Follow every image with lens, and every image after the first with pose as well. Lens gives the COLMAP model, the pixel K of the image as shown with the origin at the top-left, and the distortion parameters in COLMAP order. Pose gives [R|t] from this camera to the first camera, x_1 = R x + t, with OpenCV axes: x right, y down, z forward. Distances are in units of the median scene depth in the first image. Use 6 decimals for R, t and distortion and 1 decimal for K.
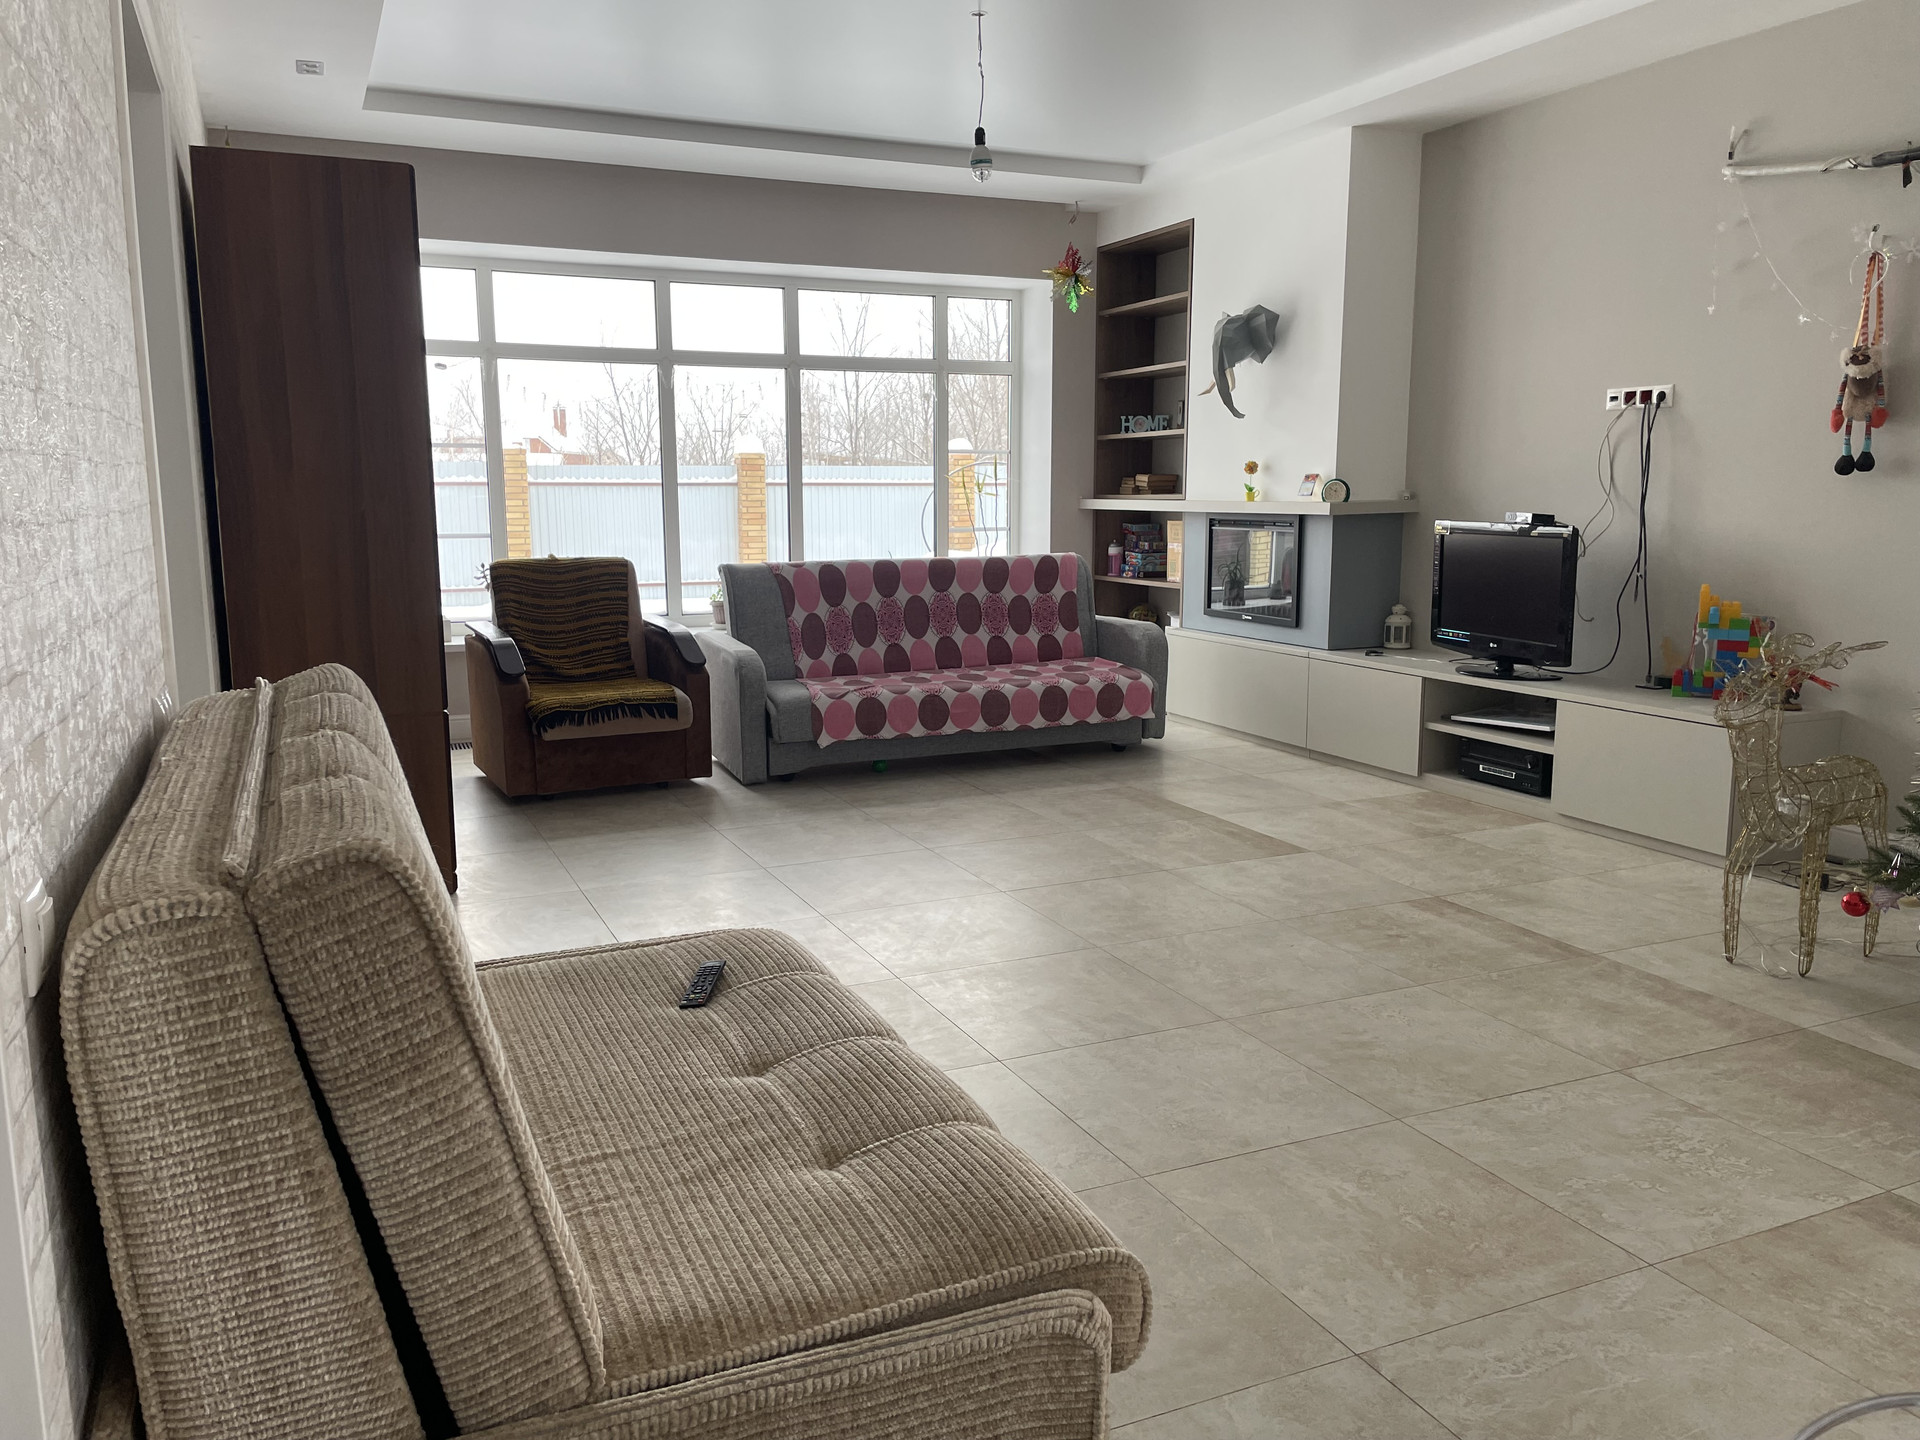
lens RADIAL K [[1464.1, 0, 958.6], [0, 1464.1, 720.2], [0, 0, 1]] dist [0.067825, -0.068712]
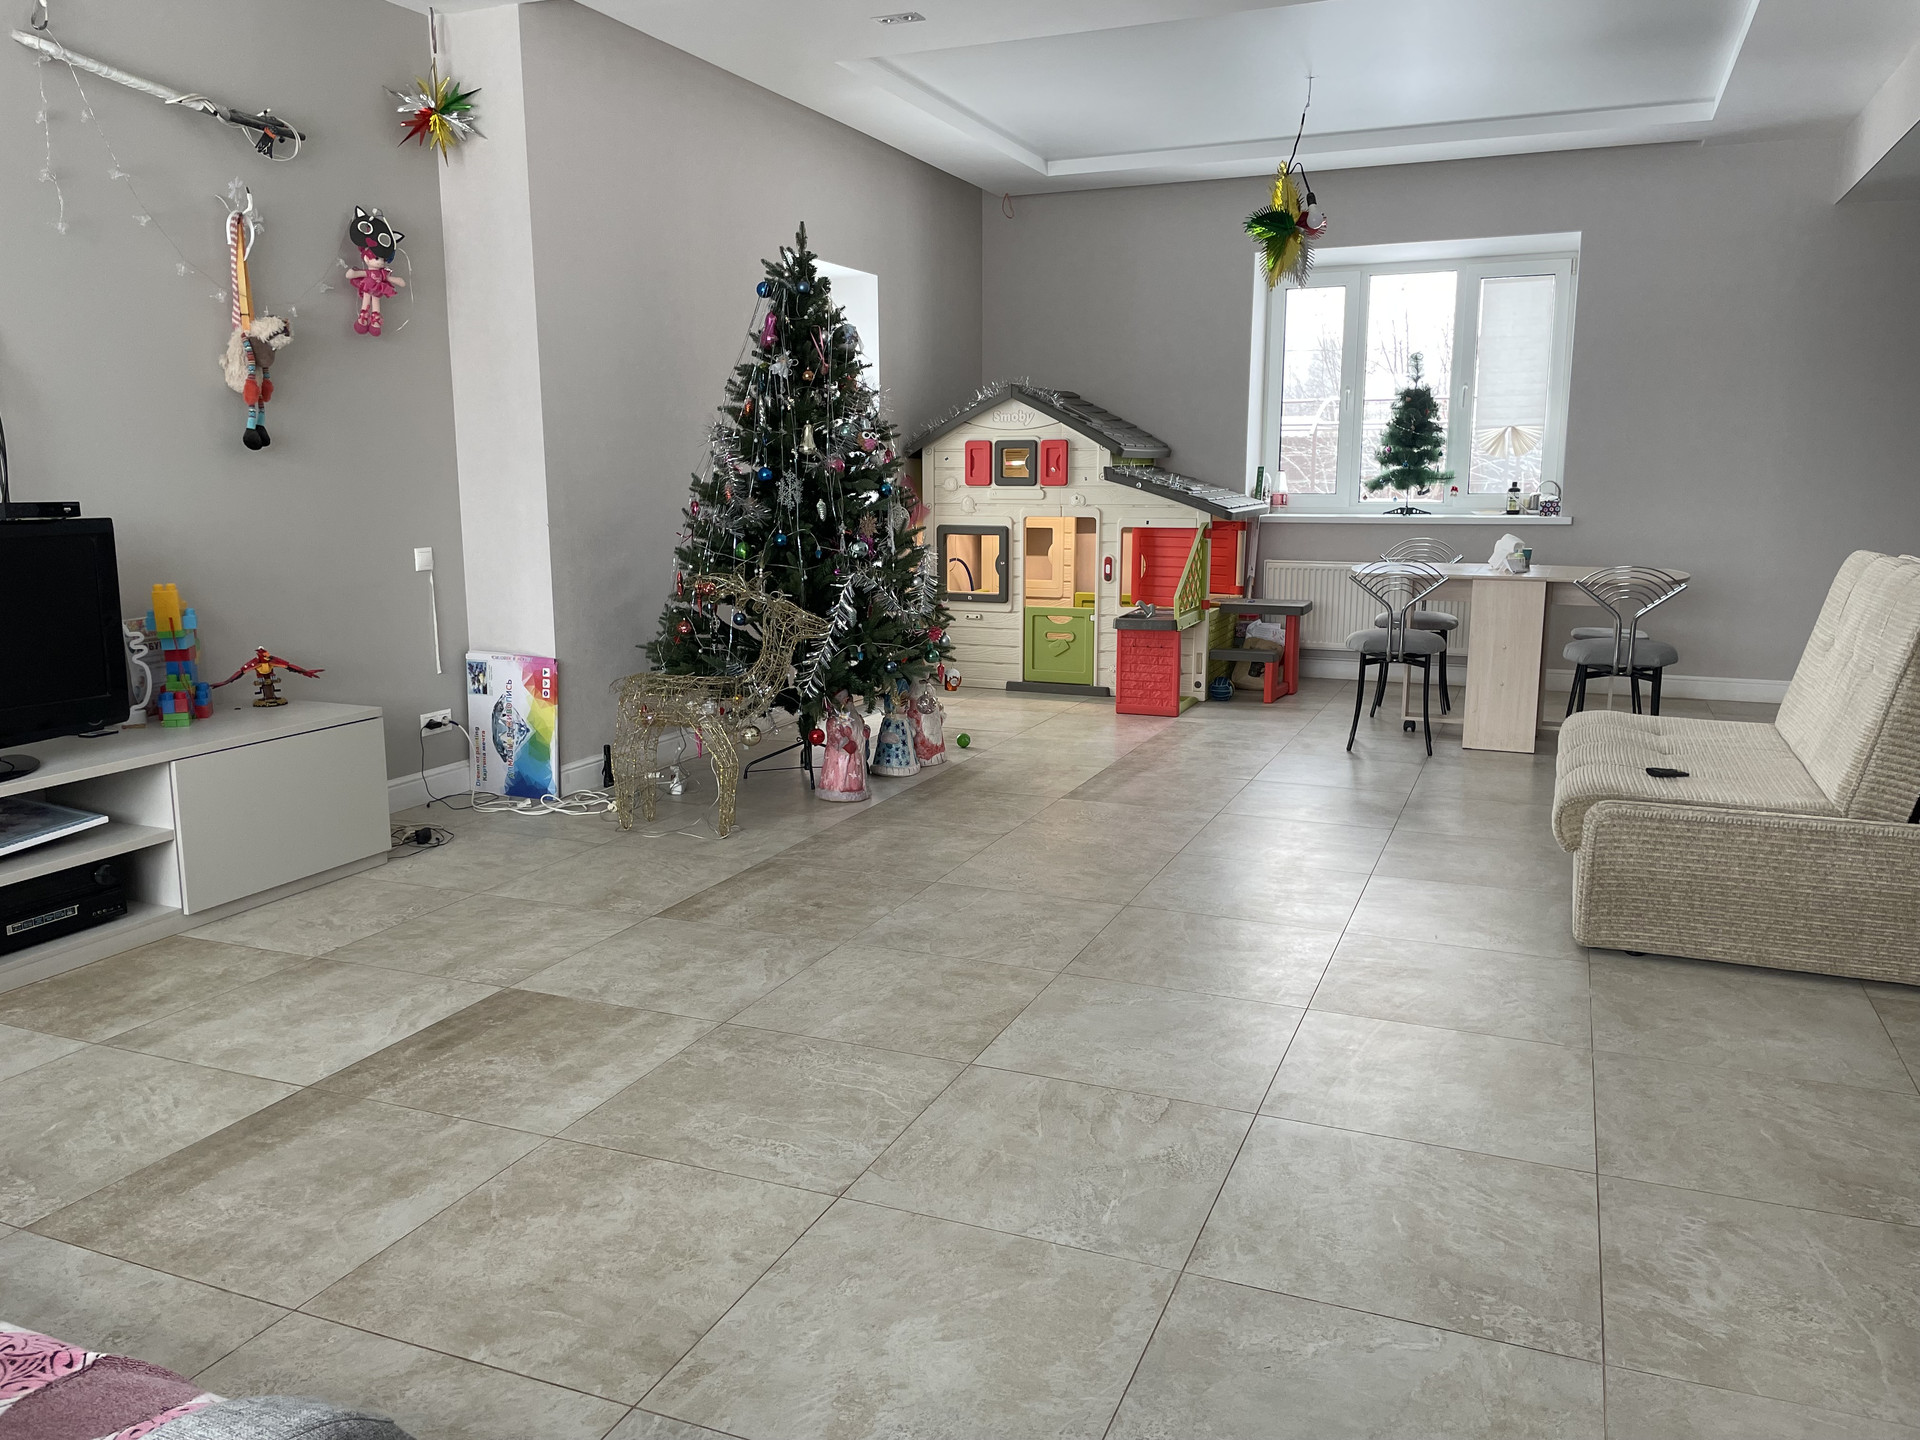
lens RADIAL K [[1464.1, 0, 956.1], [0, 1464.1, 719.3], [0, 0, 1]] dist [0.067825, -0.068712]
pose [[-0.687298, -0.124325, 0.715656, -0.470807], [0.117293, 0.953318, 0.278257, -0.243444], [-0.716842, 0.275187, -0.640632, 1.529666]]
